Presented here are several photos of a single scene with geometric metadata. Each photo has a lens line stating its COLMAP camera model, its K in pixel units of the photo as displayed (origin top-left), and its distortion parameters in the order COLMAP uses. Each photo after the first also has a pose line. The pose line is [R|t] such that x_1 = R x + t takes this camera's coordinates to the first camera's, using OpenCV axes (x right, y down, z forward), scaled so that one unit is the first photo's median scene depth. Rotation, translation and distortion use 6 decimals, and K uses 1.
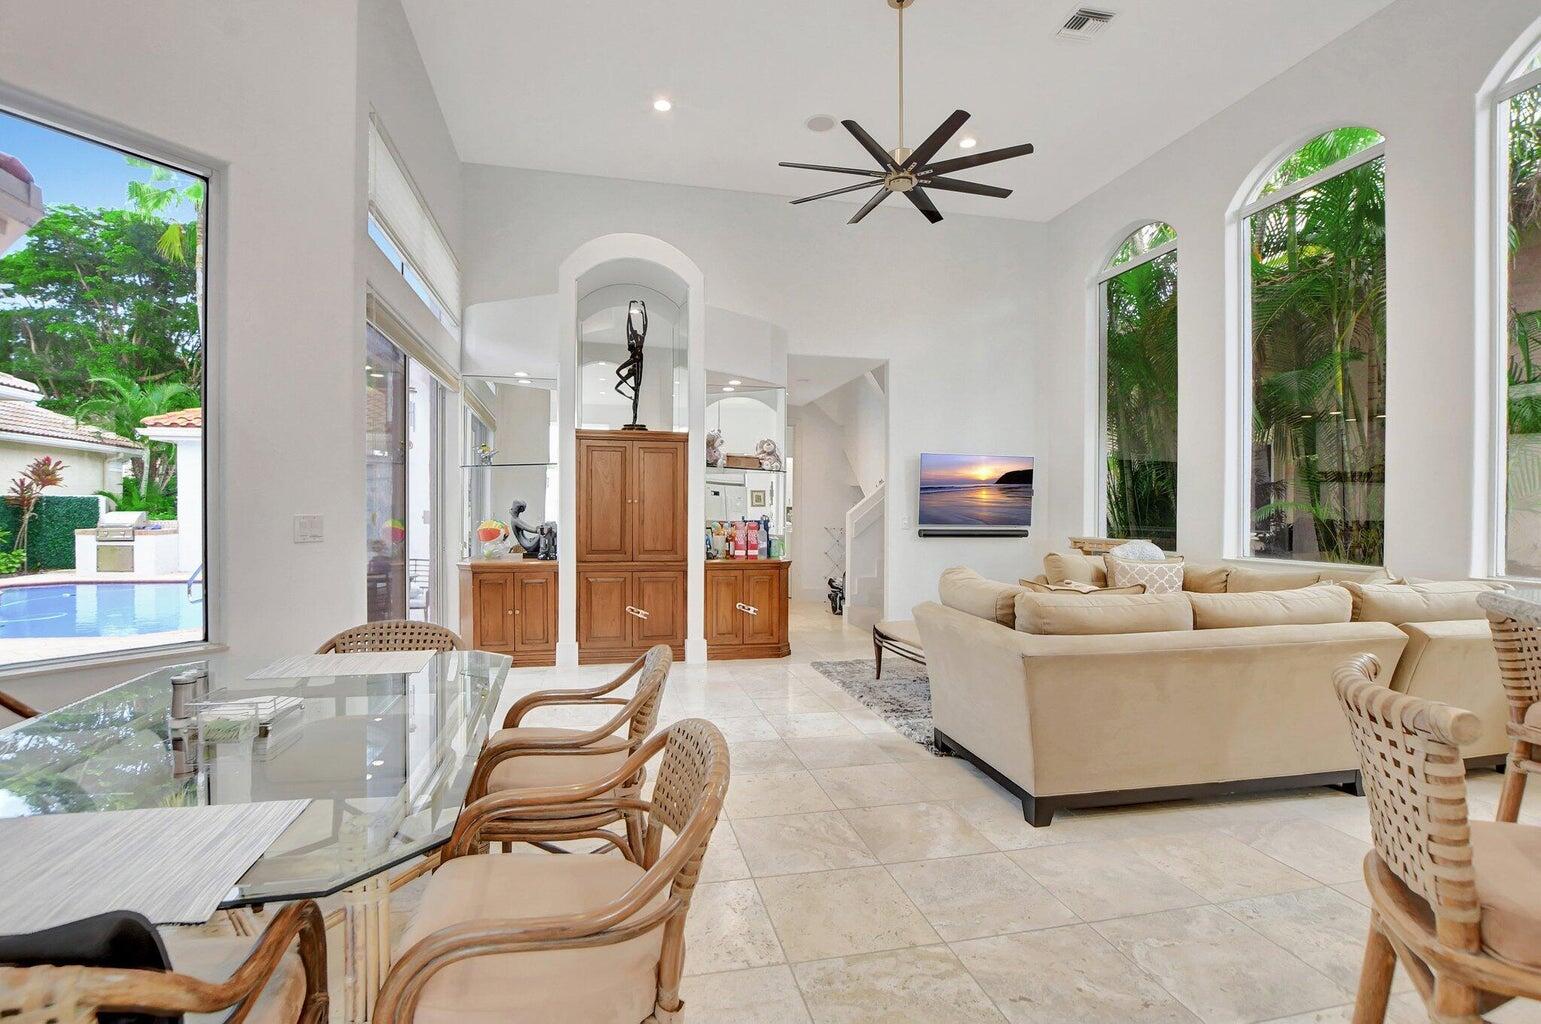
lens RADIAL K [[686.3, 0, 776.0], [0, 686.3, 516.5], [0, 0, 1]] dist [-0.031529, 0.000010]
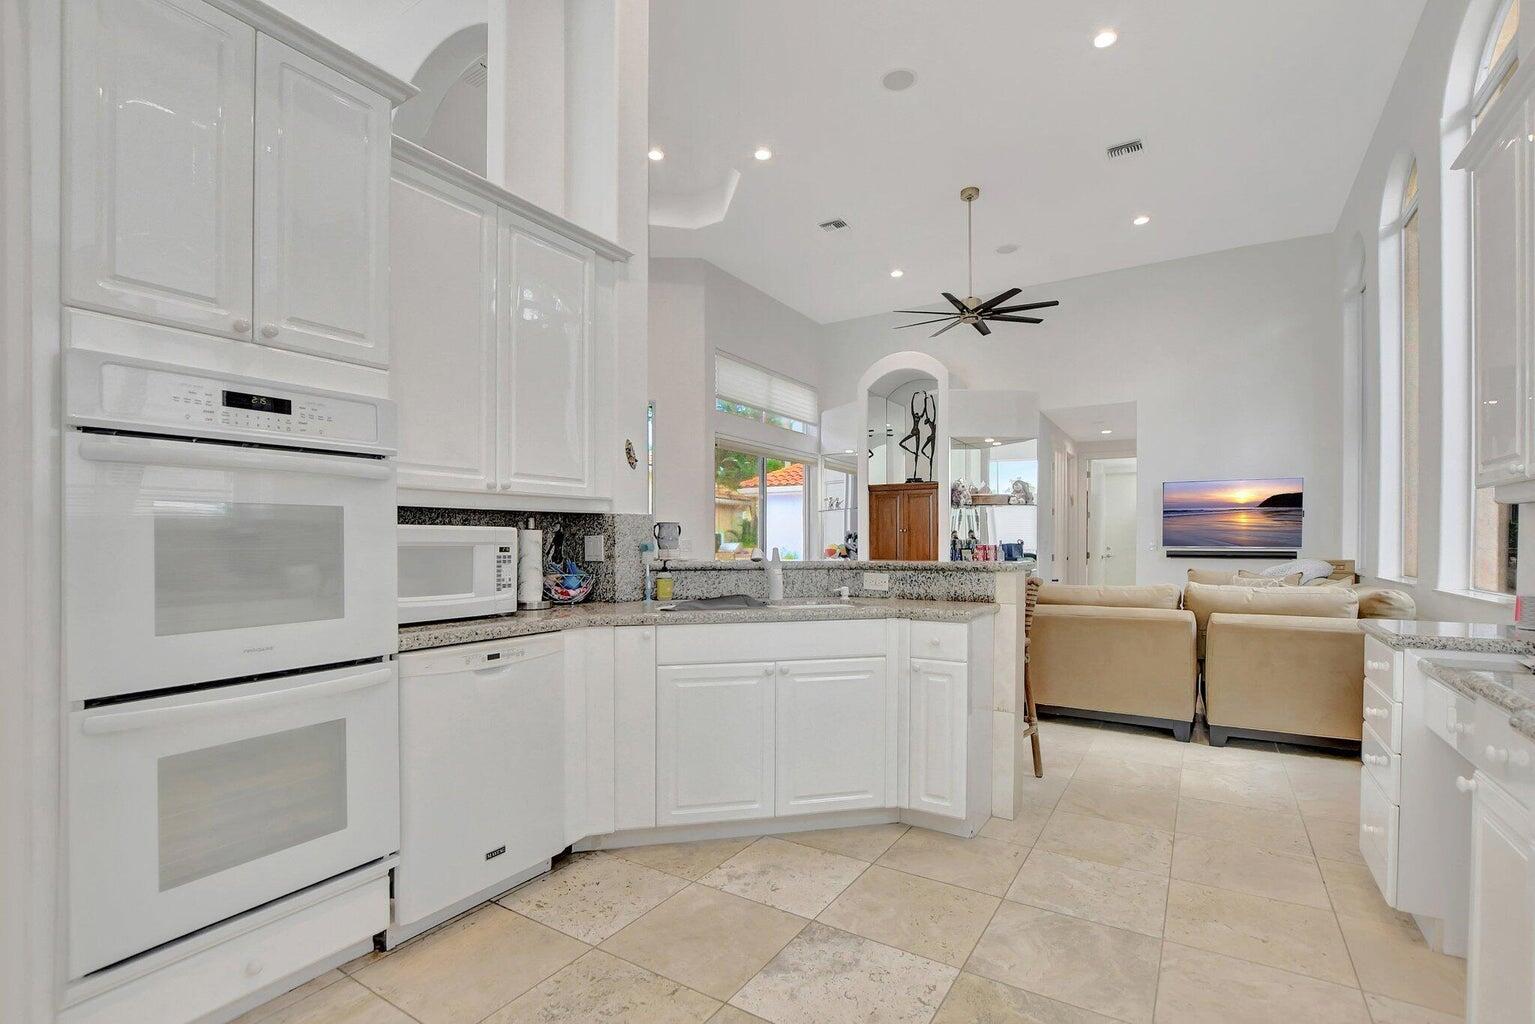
lens RADIAL K [[683.6, 0, 773.0], [0, 683.6, 516.5], [0, 0, 1]] dist [-0.031529, 0.000010]
pose [[0.718022, -0.032592, -0.695257, 0.517874], [0.000509, 0.998927, -0.046302, 0.013590], [0.696021, 0.032892, 0.717268, -0.224210]]
